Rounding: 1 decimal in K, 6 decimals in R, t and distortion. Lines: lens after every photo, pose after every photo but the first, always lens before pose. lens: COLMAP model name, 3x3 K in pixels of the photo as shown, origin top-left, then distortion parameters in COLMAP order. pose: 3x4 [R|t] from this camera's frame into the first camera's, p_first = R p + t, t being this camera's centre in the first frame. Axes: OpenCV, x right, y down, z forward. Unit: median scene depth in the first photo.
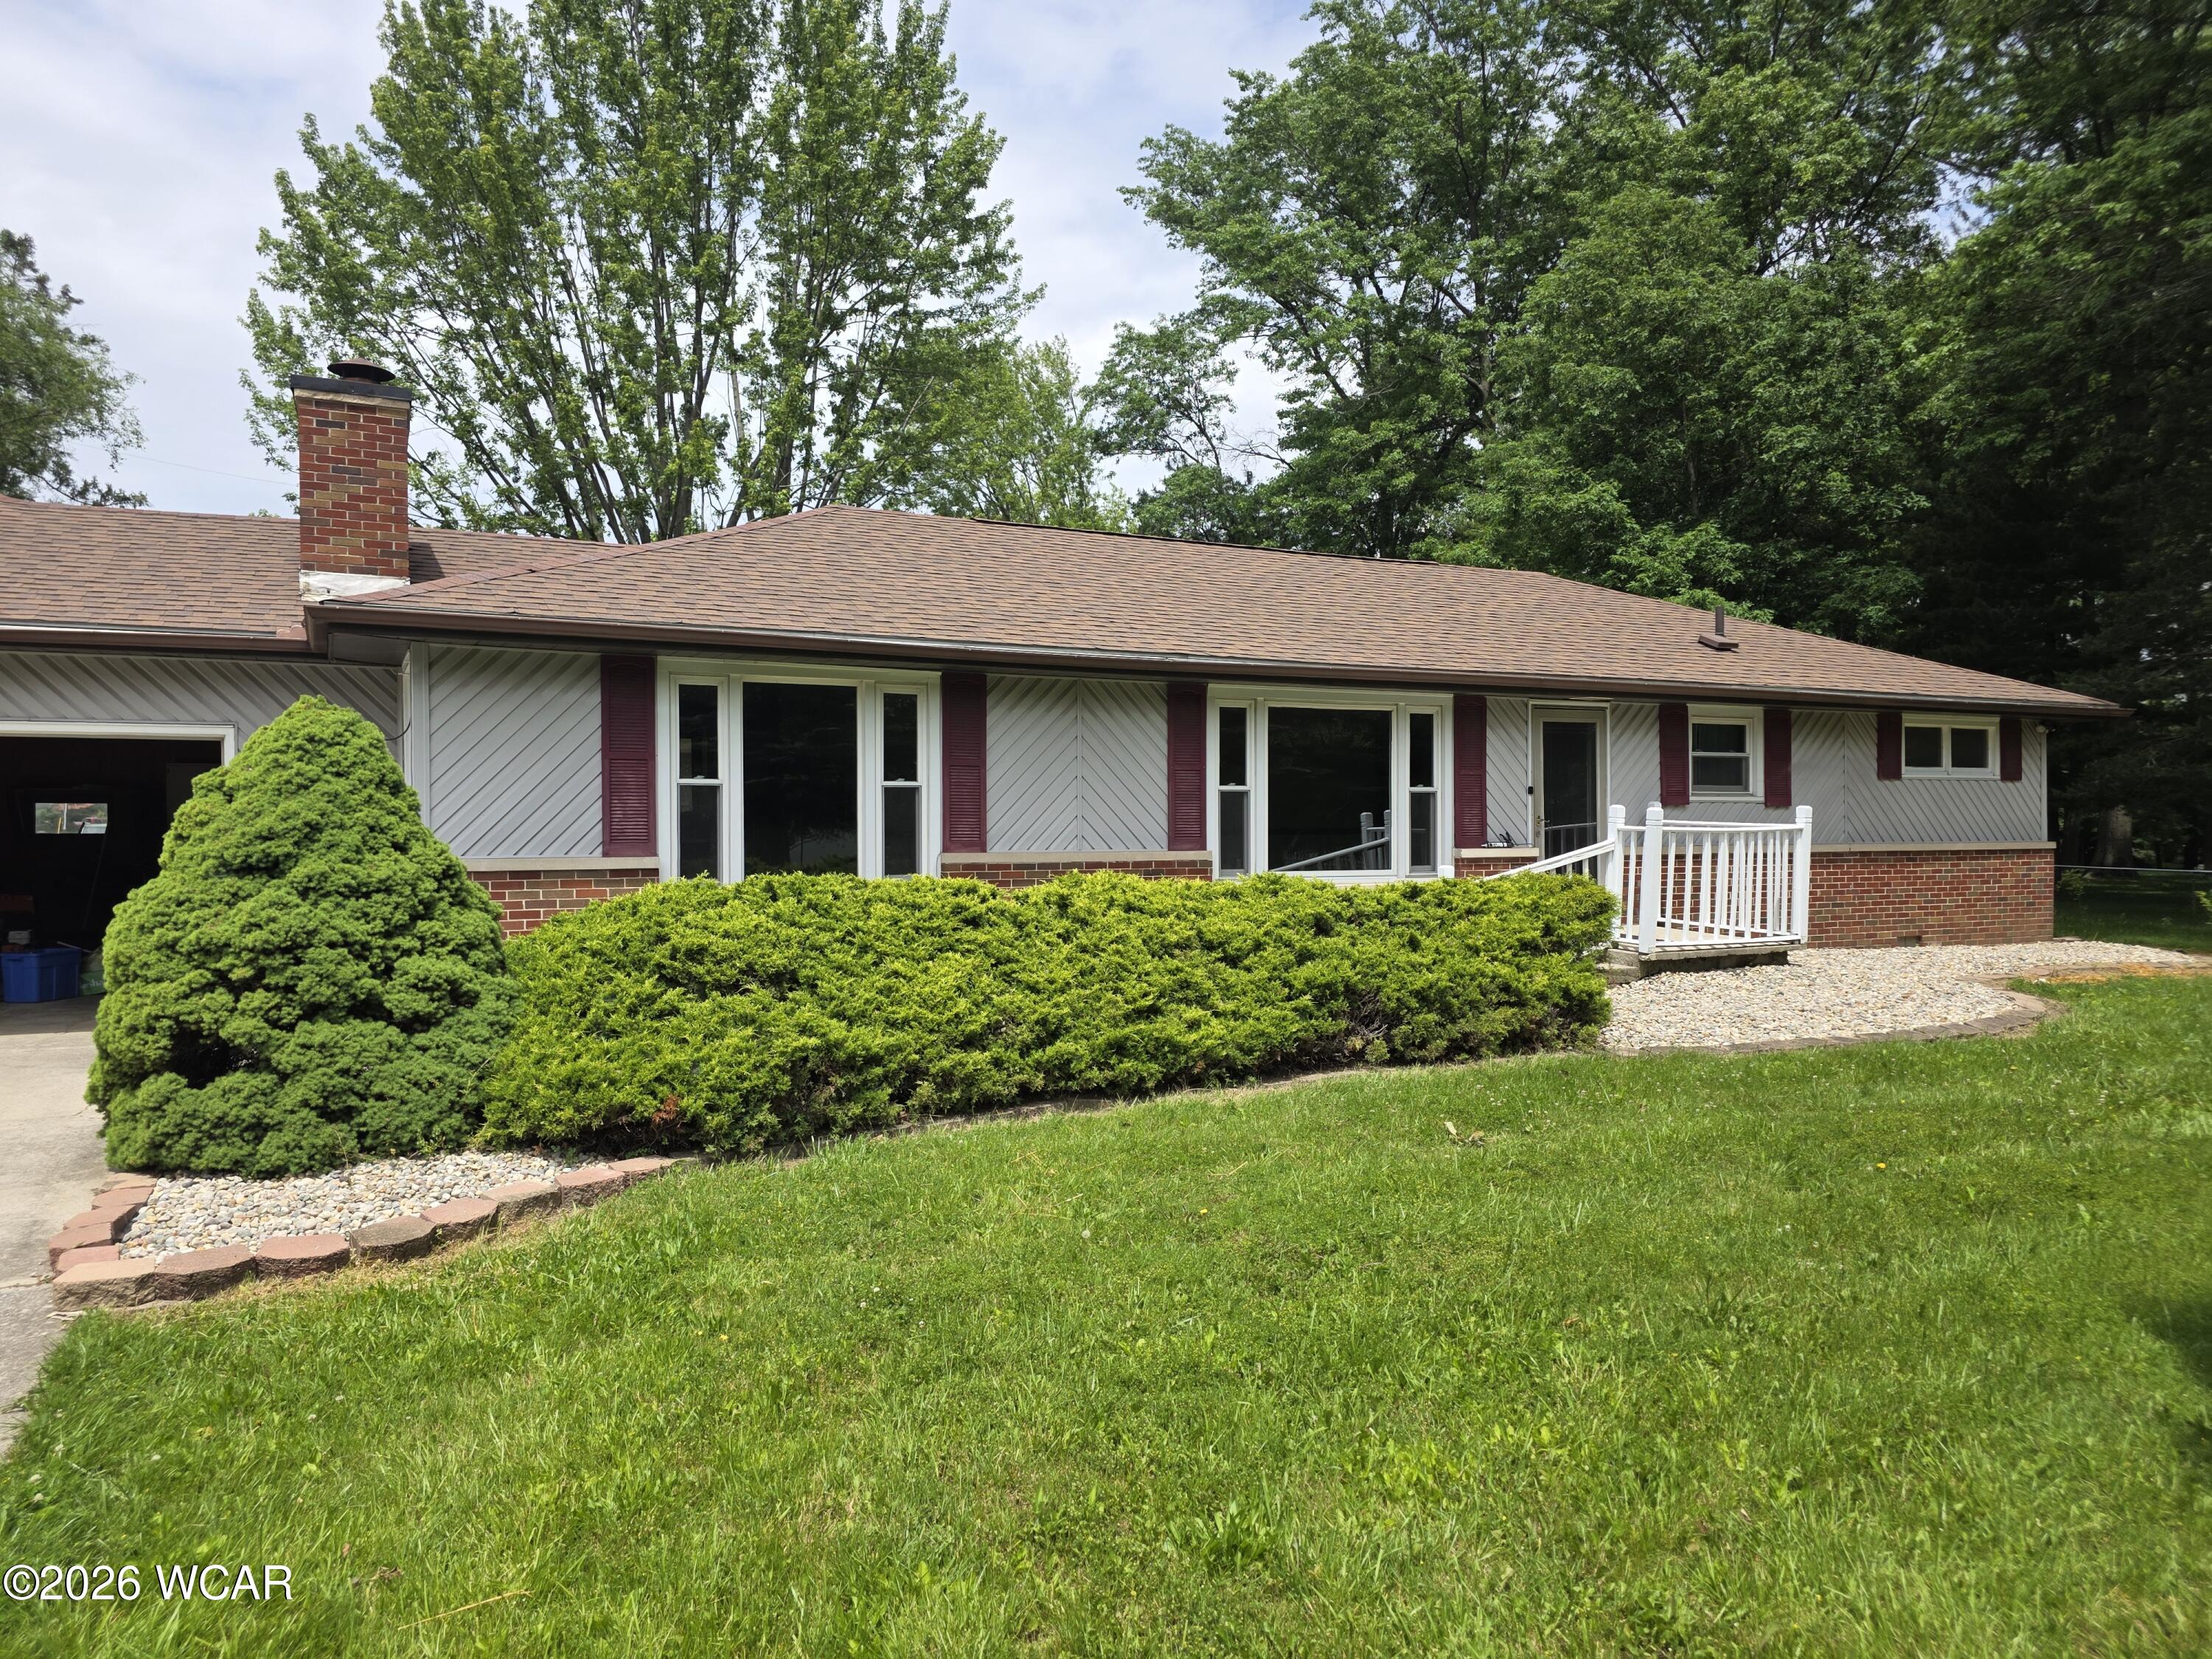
lens RADIAL K [[1483.2, 0, 1106.0], [0, 1483.2, 829.5], [0, 0, 1]] dist [0.083642, -0.088601]
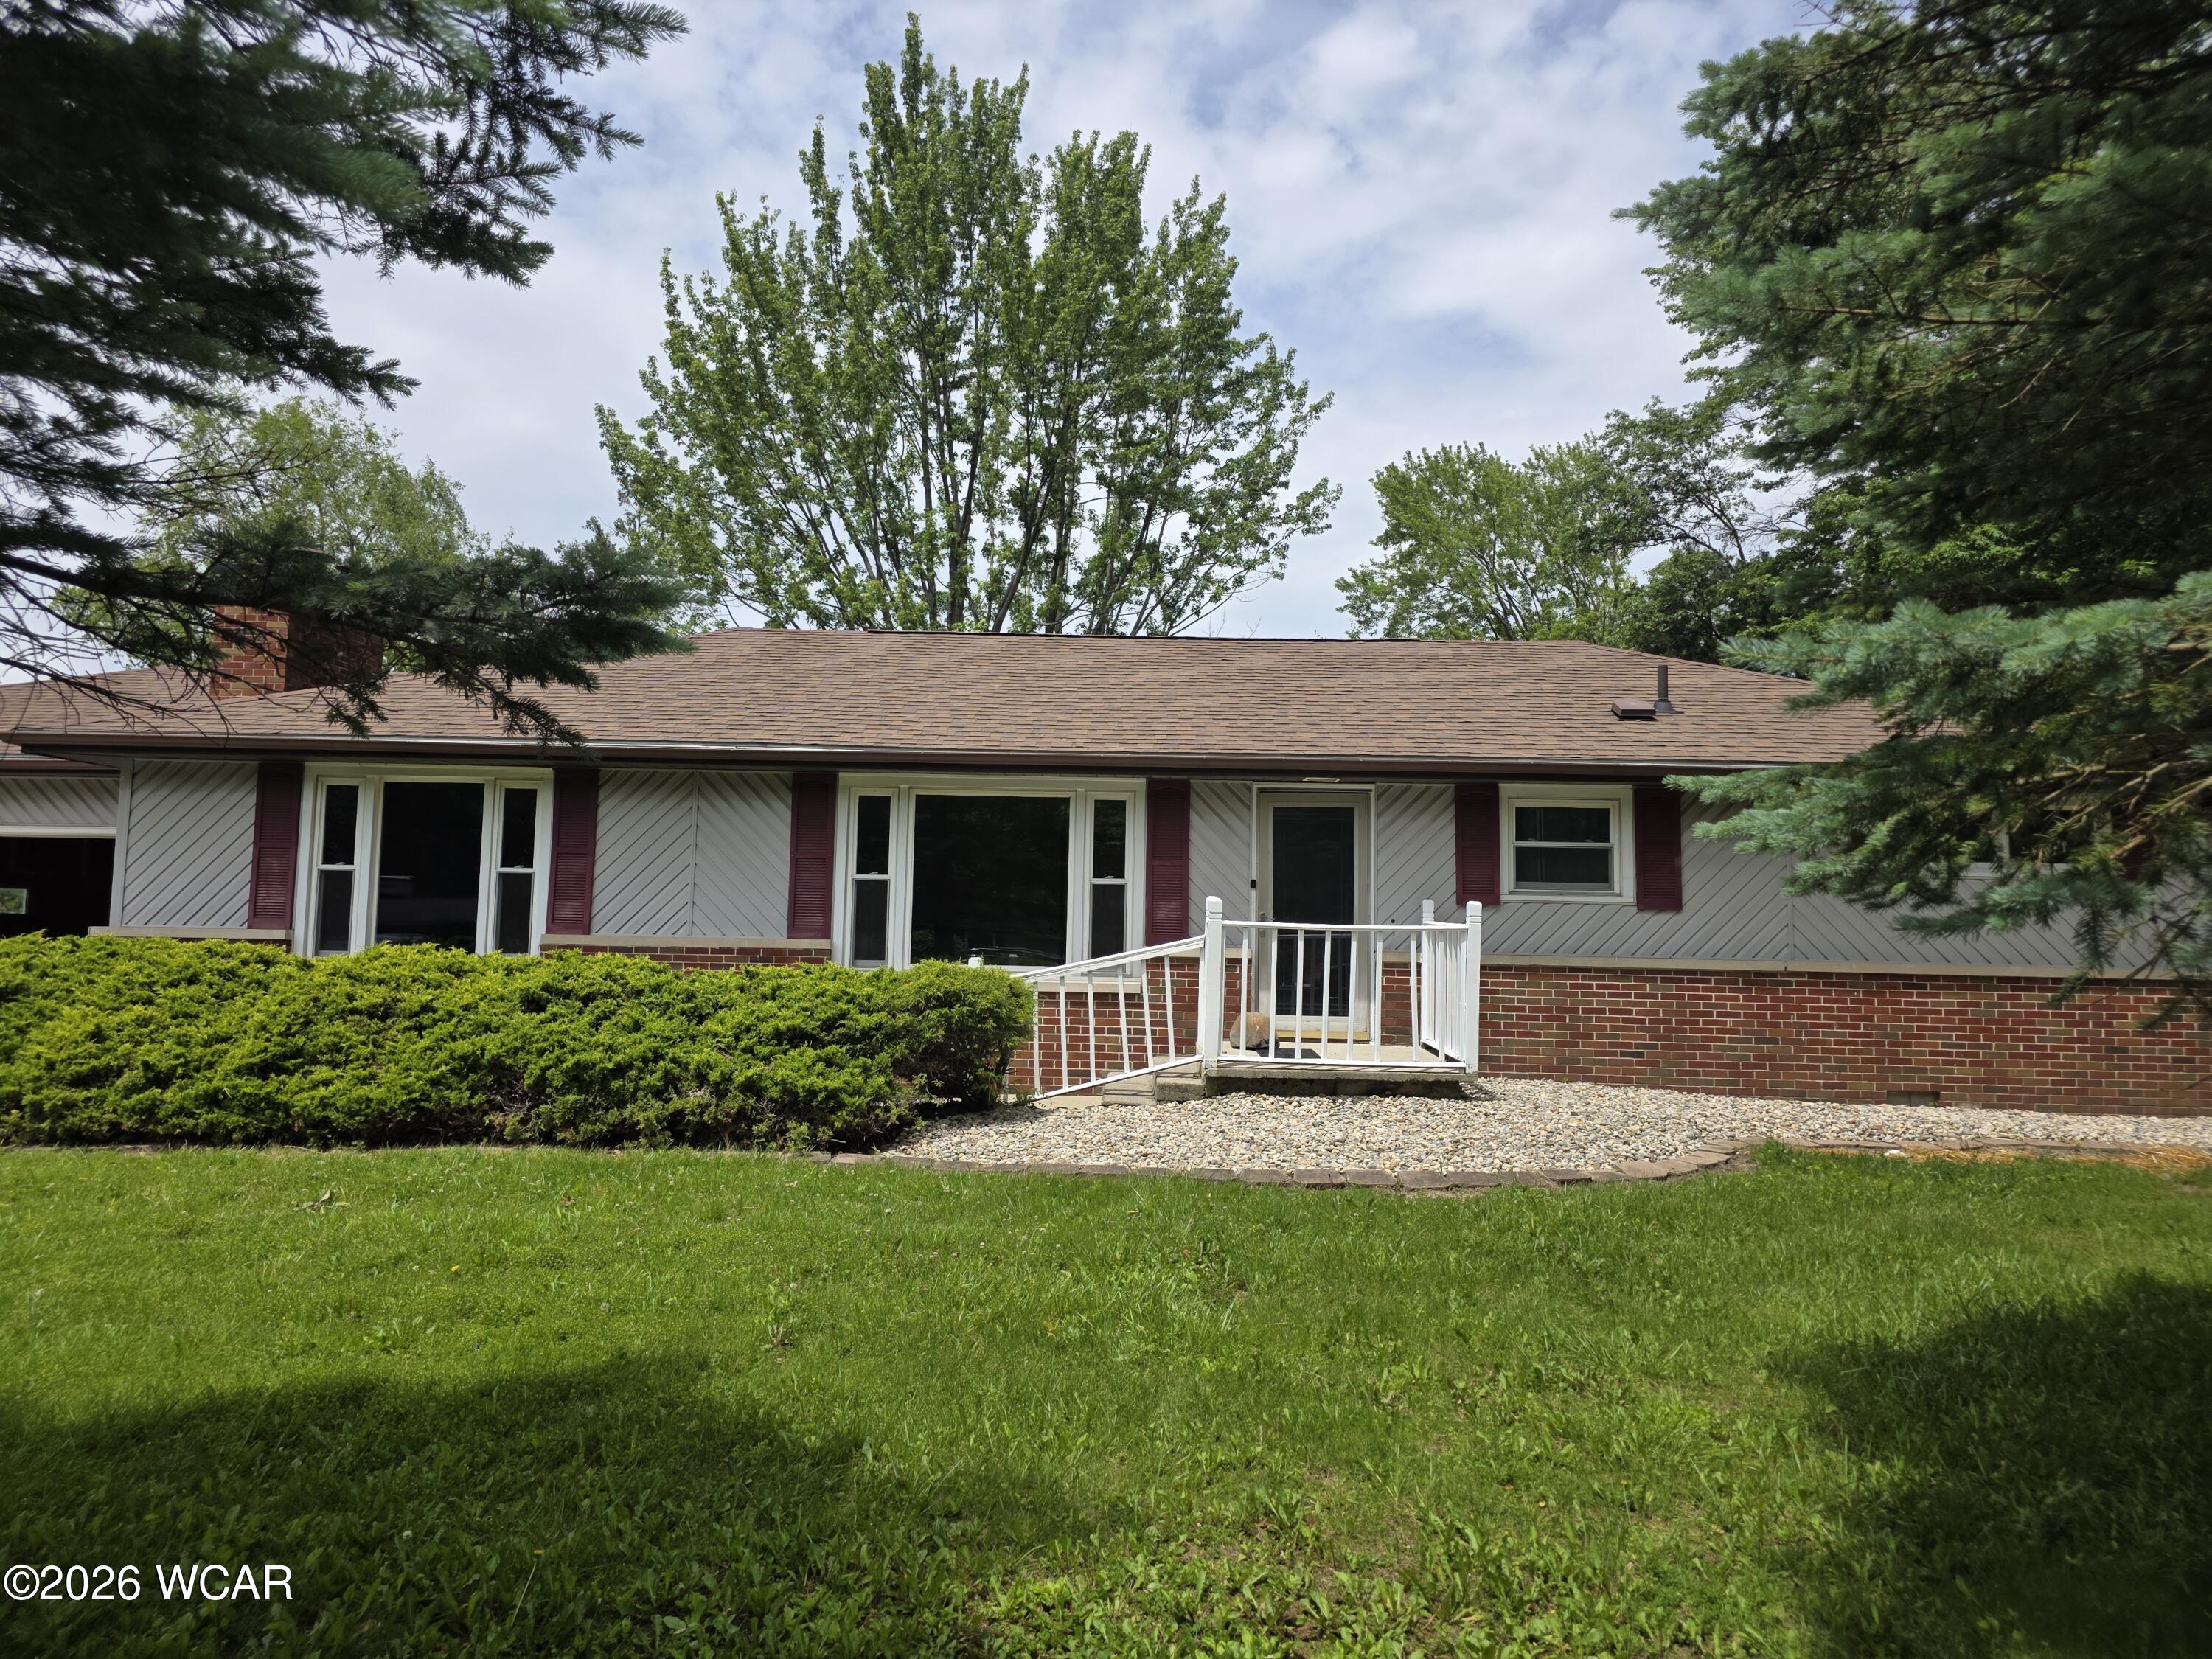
lens RADIAL K [[1483.2, 0, 1106.0], [0, 1483.2, 829.5], [0, 0, 1]] dist [0.083642, -0.088601]
pose [[0.886005, -0.010065, -0.463566, 0.677458], [-0.023358, 0.997526, -0.066304, 0.003139], [0.463086, 0.069573, 0.883578, 0.181911]]
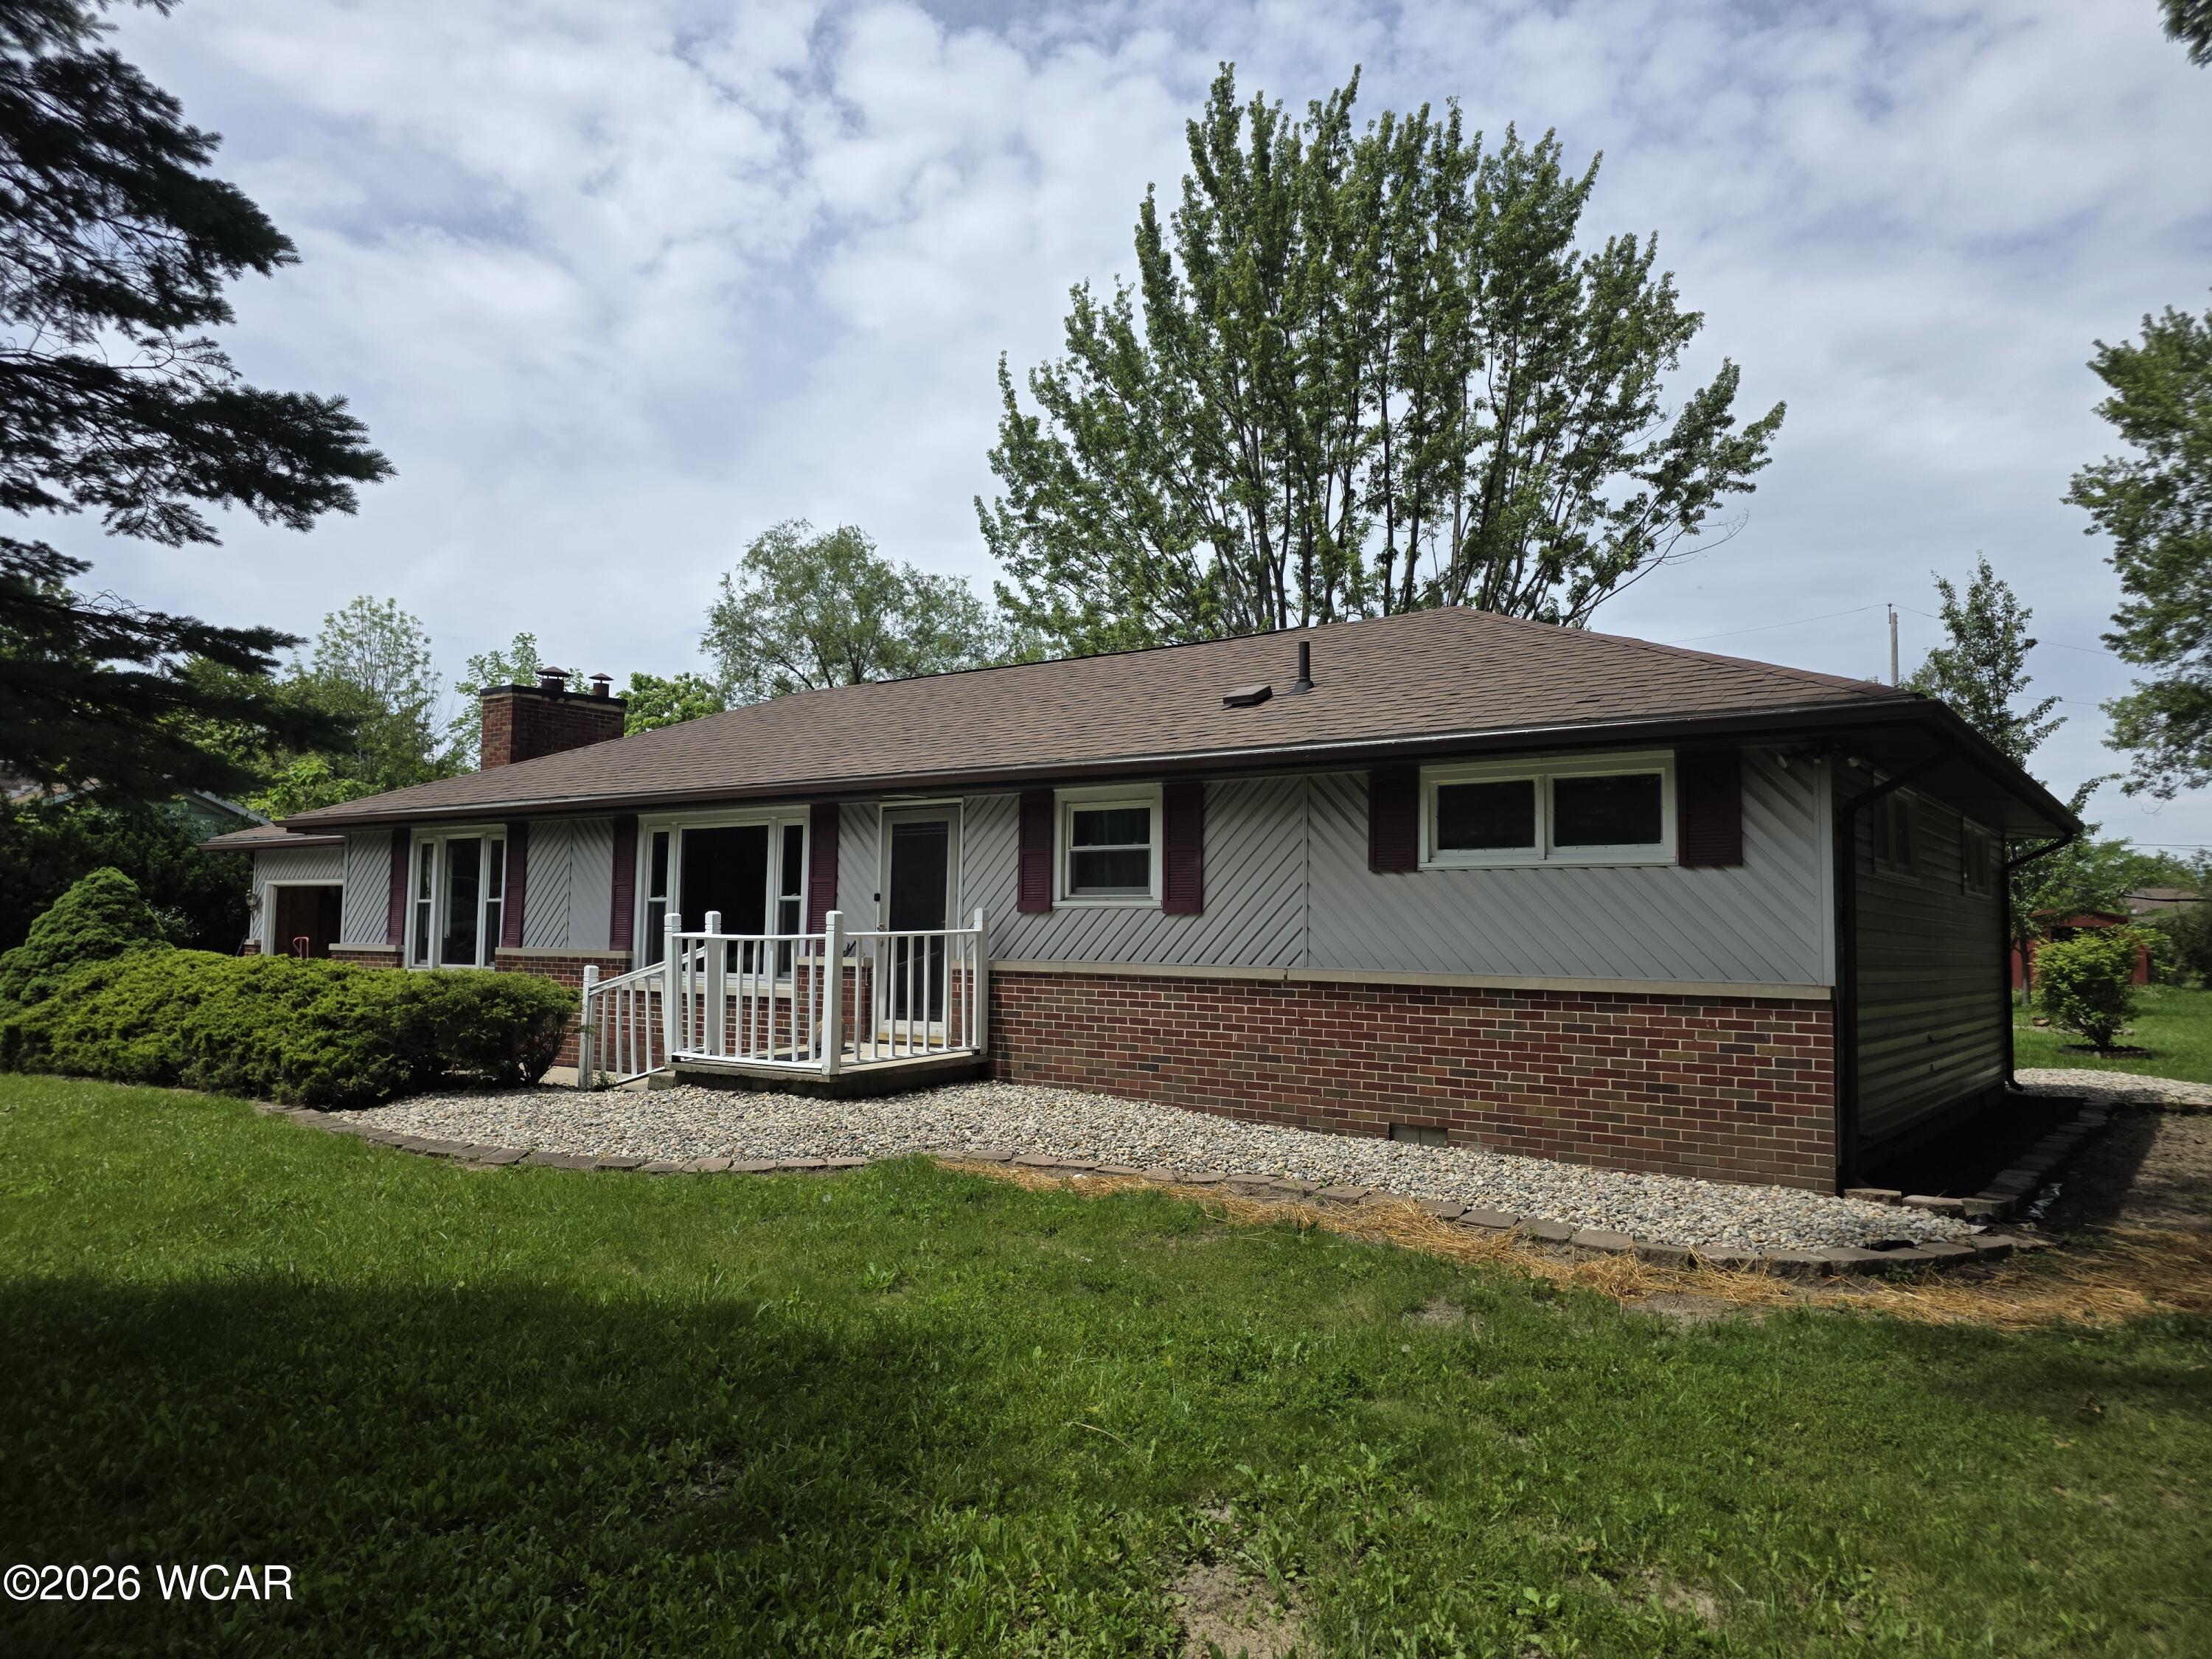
lens RADIAL K [[1516.6, 0, 1114.4], [0, 1516.6, 792.9], [0, 0, 1]] dist [0.140469, -0.204222]
pose [[0.445585, -0.071909, -0.892347, 1.352699], [-0.013651, 0.996107, -0.087087, -0.009731], [0.895135, 0.050986, 0.442869, 0.761767]]
